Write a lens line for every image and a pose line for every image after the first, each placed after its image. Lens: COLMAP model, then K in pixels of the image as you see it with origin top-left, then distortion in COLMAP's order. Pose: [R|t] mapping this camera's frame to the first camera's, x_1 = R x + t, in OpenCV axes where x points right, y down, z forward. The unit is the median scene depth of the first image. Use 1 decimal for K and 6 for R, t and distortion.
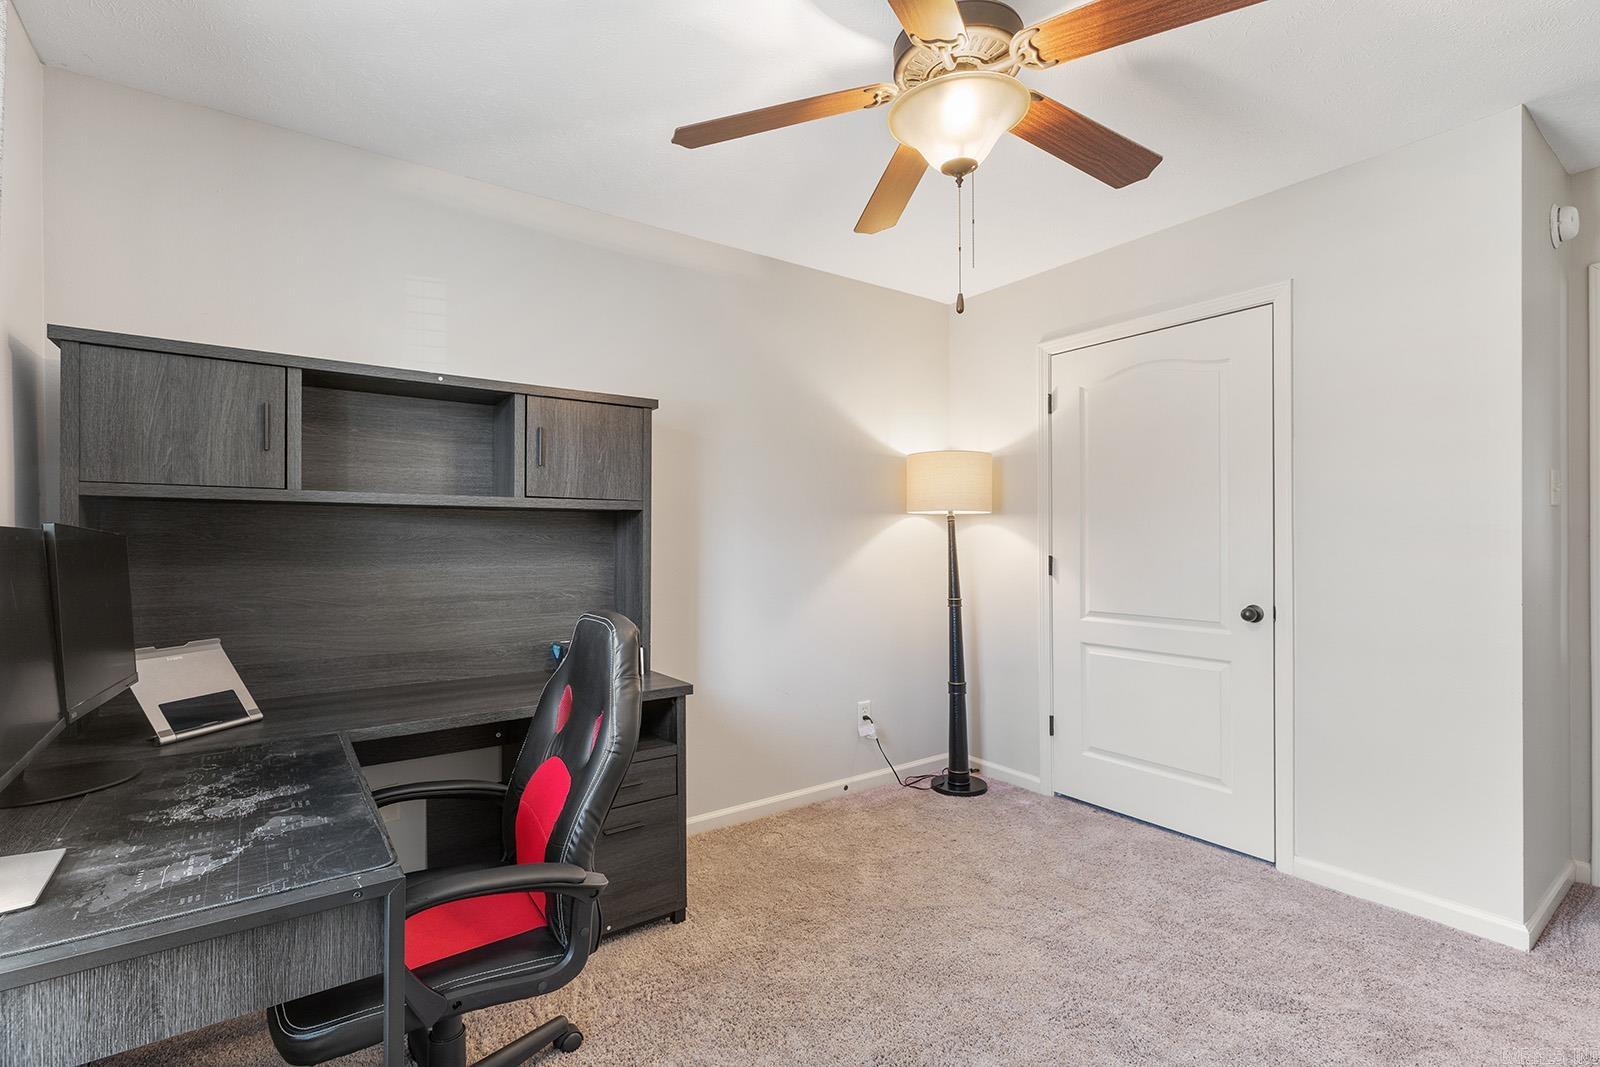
lens RADIAL K [[731.5, 0, 803.1], [0, 731.5, 540.1], [0, 0, 1]] dist [0.003112, -0.000974]
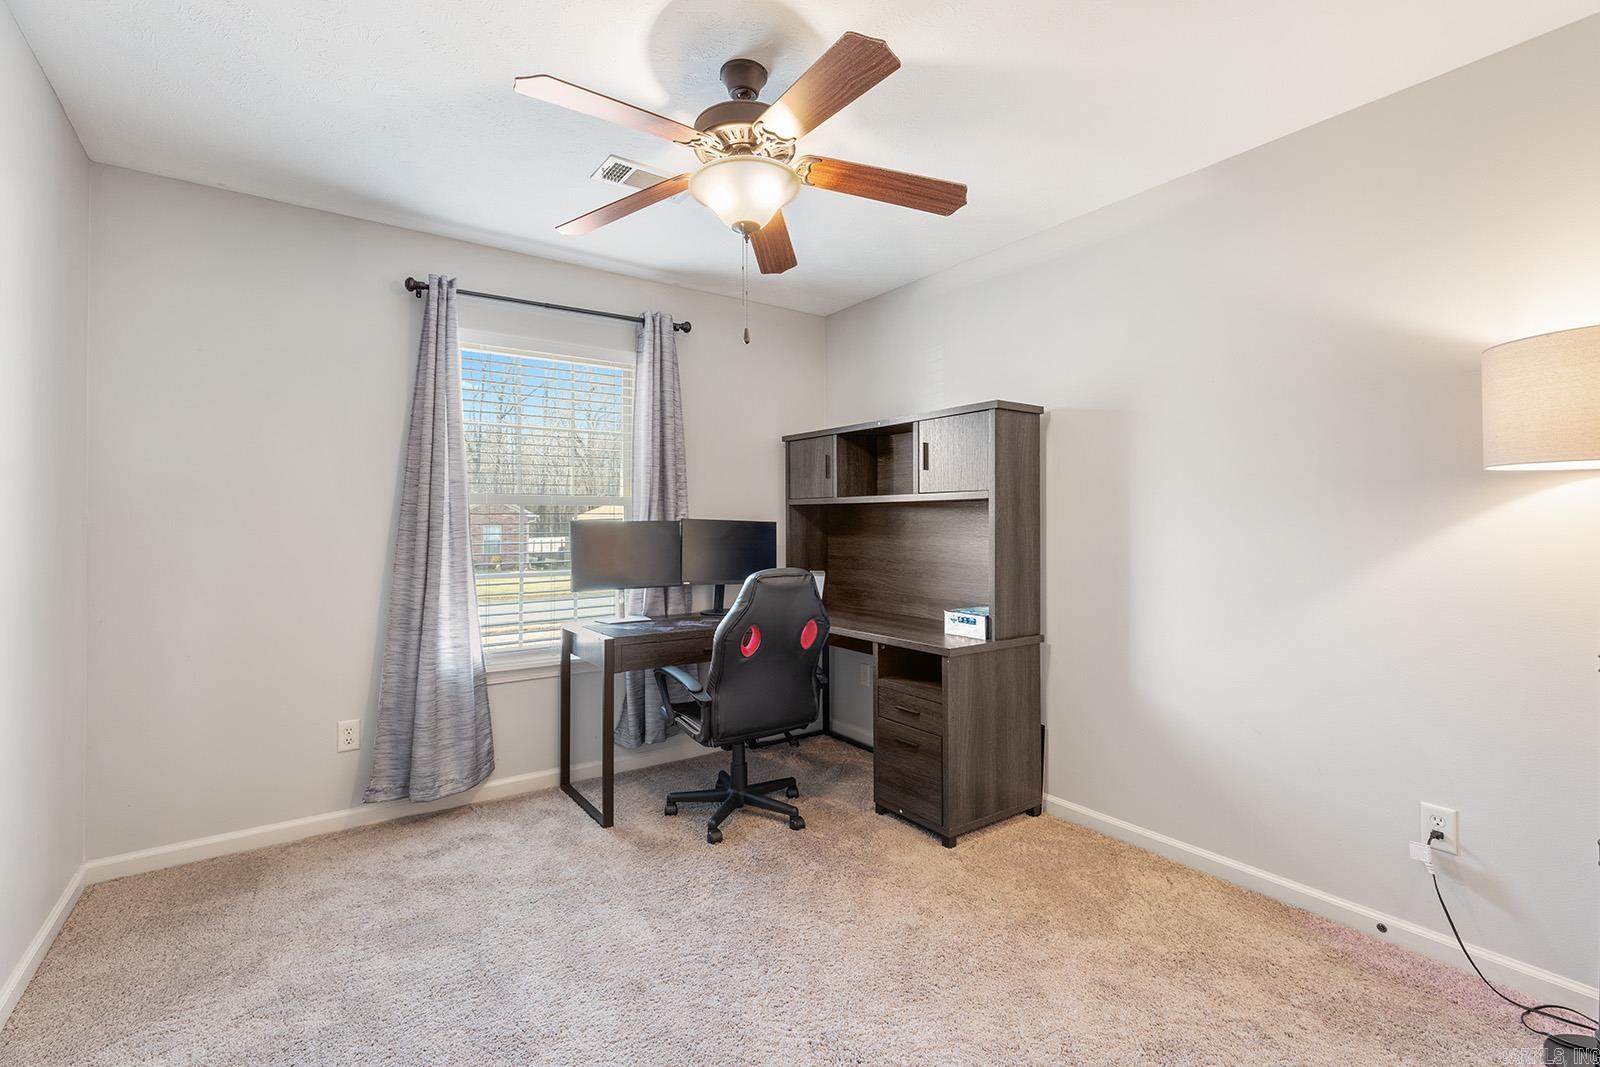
lens RADIAL K [[731.5, 0, 804.2], [0, 731.5, 521.4], [0, 0, 1]] dist [0.003112, -0.000974]
pose [[-0.010723, -0.001412, -0.999942, 1.027325], [0.003197, 0.999994, -0.001447, -0.003220], [0.999937, -0.003213, -0.010718, 0.792568]]
